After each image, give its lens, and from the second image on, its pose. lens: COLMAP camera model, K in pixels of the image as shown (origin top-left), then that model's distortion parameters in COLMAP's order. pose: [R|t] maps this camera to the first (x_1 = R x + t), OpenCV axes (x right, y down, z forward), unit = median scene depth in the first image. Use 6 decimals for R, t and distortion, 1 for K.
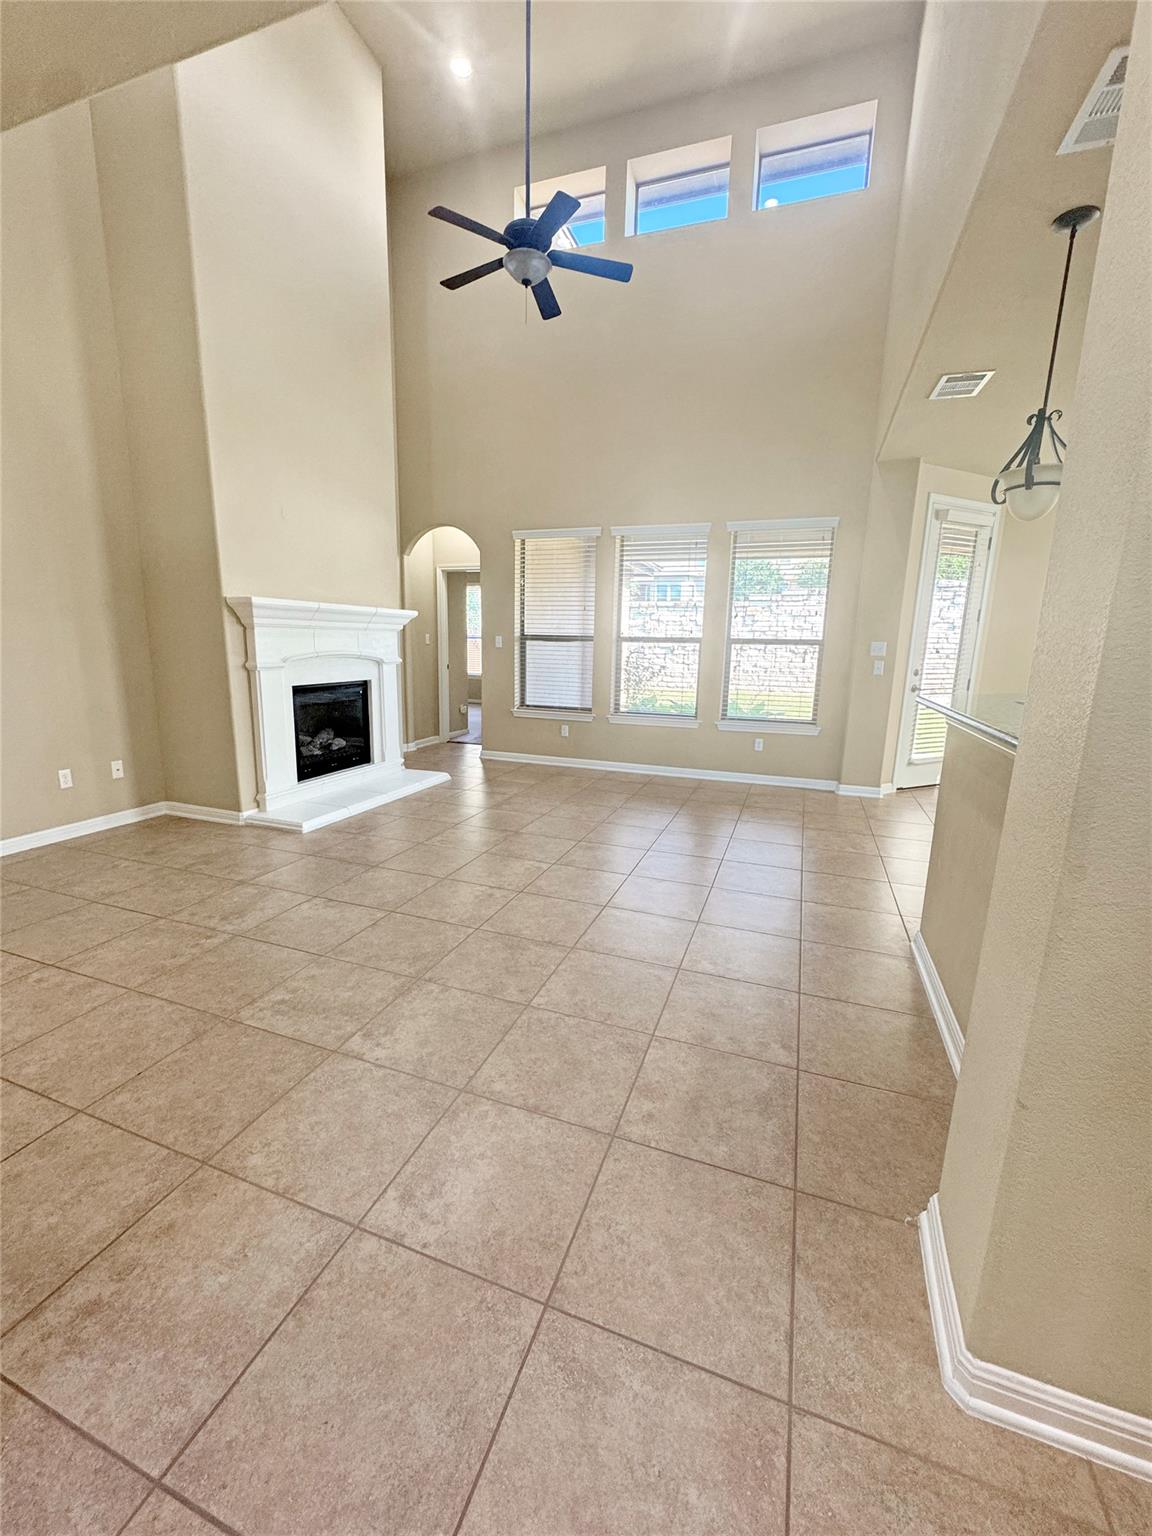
lens RADIAL K [[625.8, 0, 576.0], [0, 625.8, 768.0], [0, 0, 1]] dist [-0.001007, 0.000050]
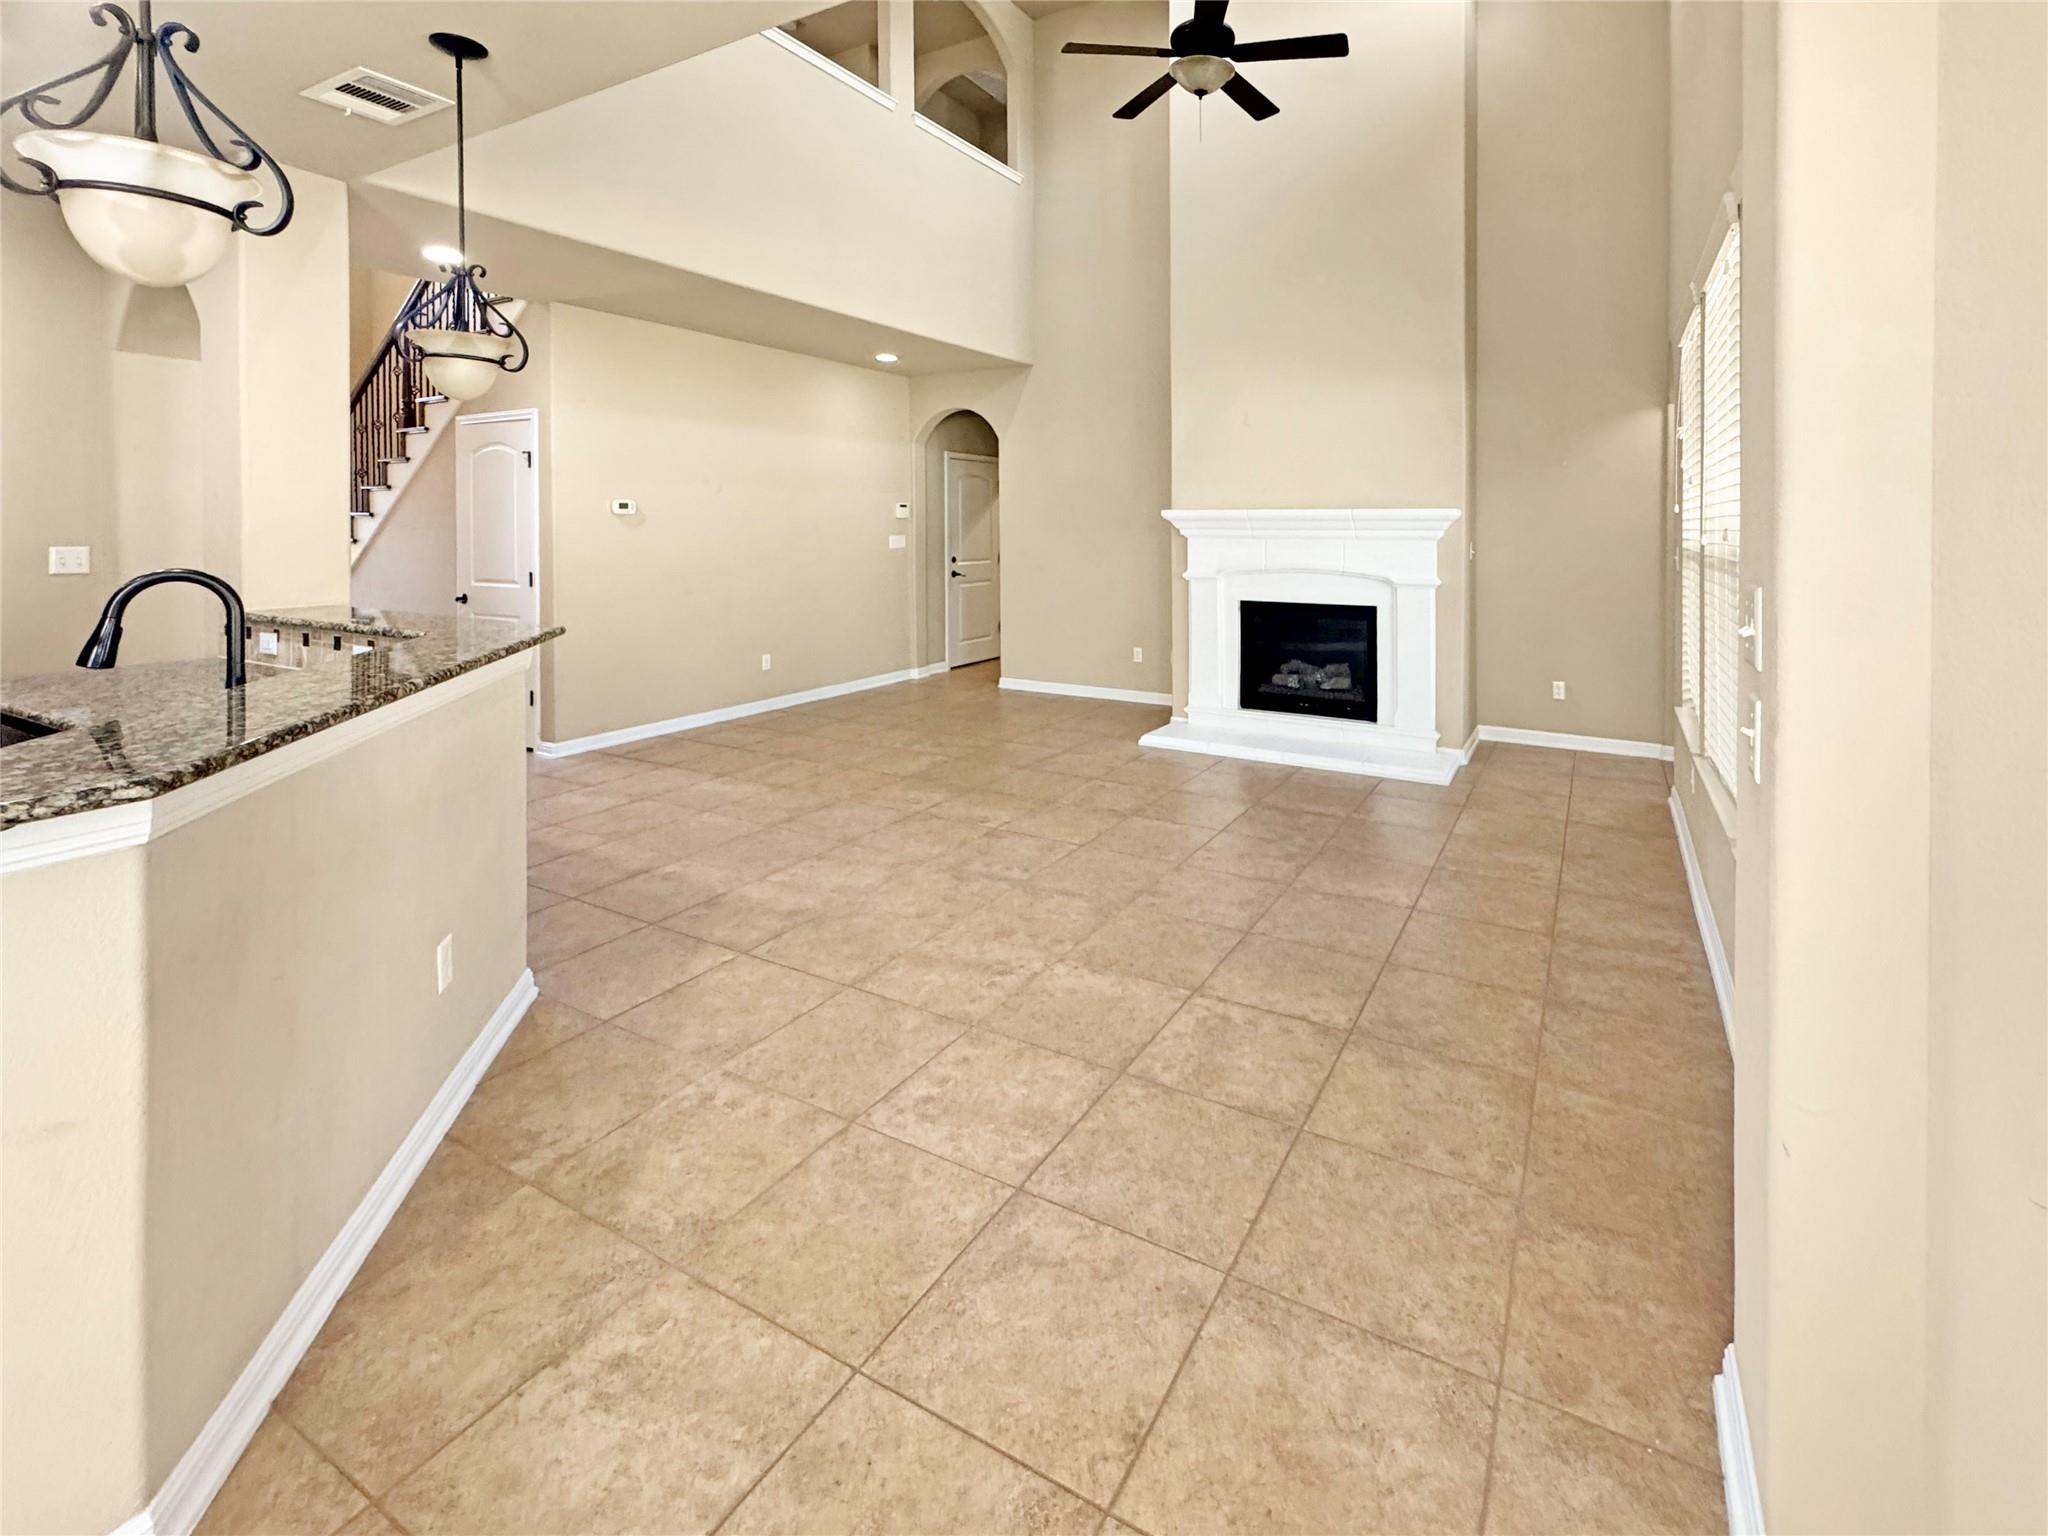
lens RADIAL K [[904.3, 0, 1051.6], [0, 904.3, 526.7], [0, 0, 1]] dist [0.008748, 0.000074]
pose [[-0.201721, -0.020380, -0.979231, 1.234087], [-0.202619, 0.979025, 0.021364, -0.295279], [0.958256, 0.202720, -0.201619, 1.389002]]
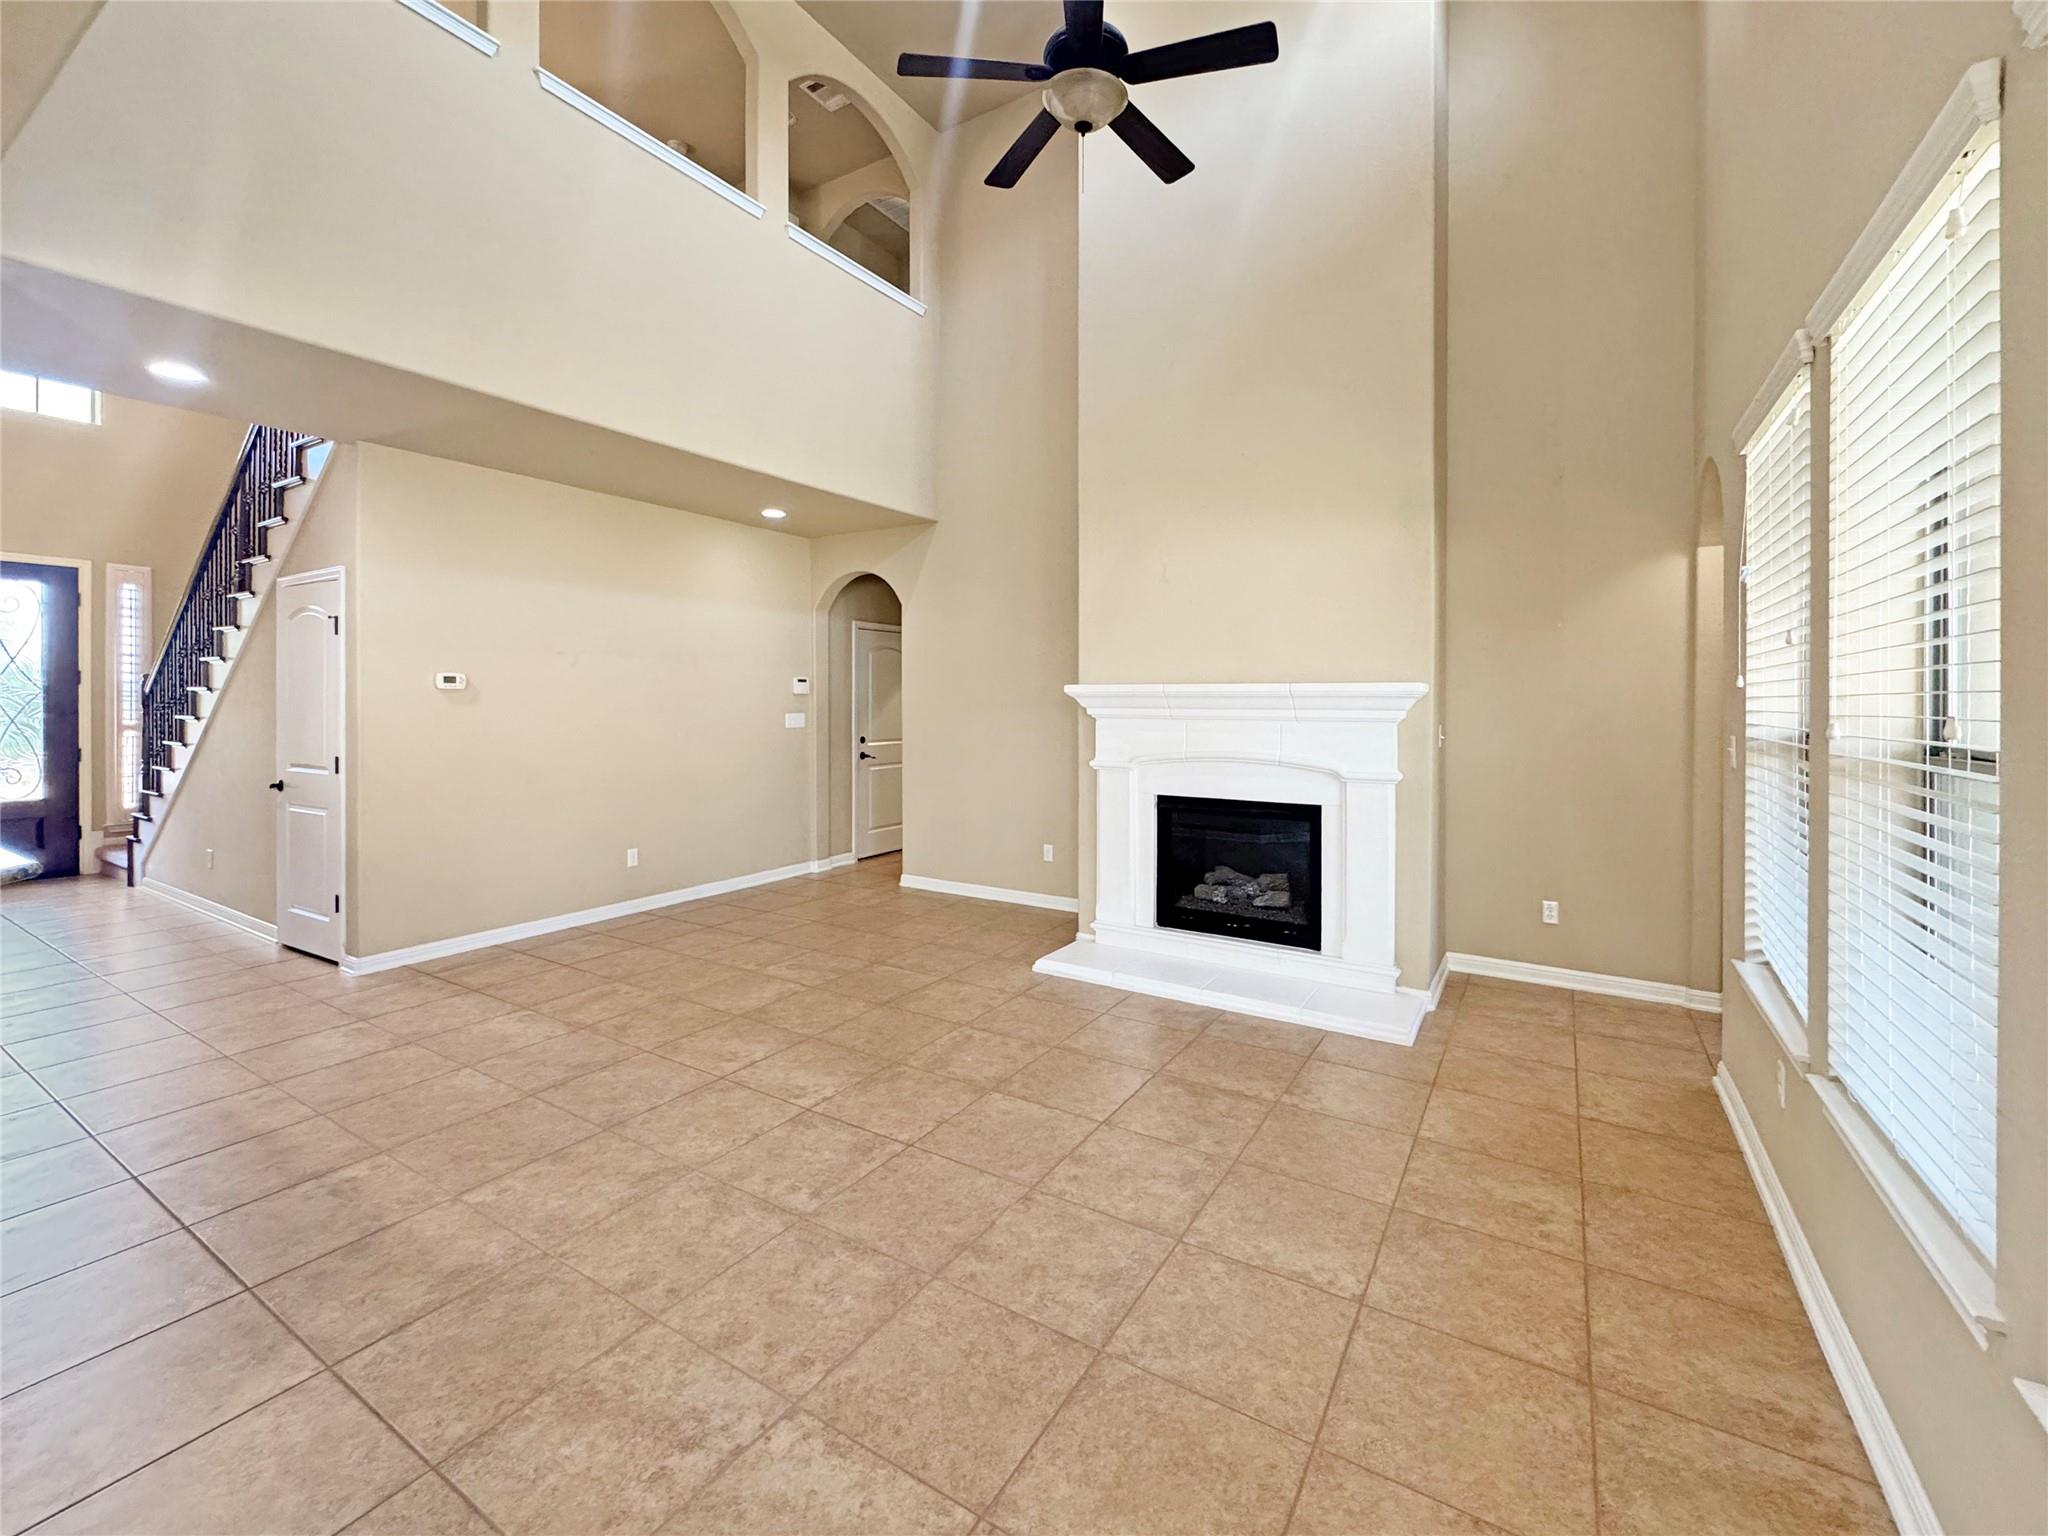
lens RADIAL K [[859.0, 0, 1022.7], [0, 859.0, 703.4], [0, 0, 1]] dist [-0.001976, -0.001064]
pose [[-0.206068, -0.019244, -0.978348, 0.826629], [-0.203529, 0.978784, 0.023616, -0.323262], [0.957137, 0.203989, -0.205613, 1.461038]]
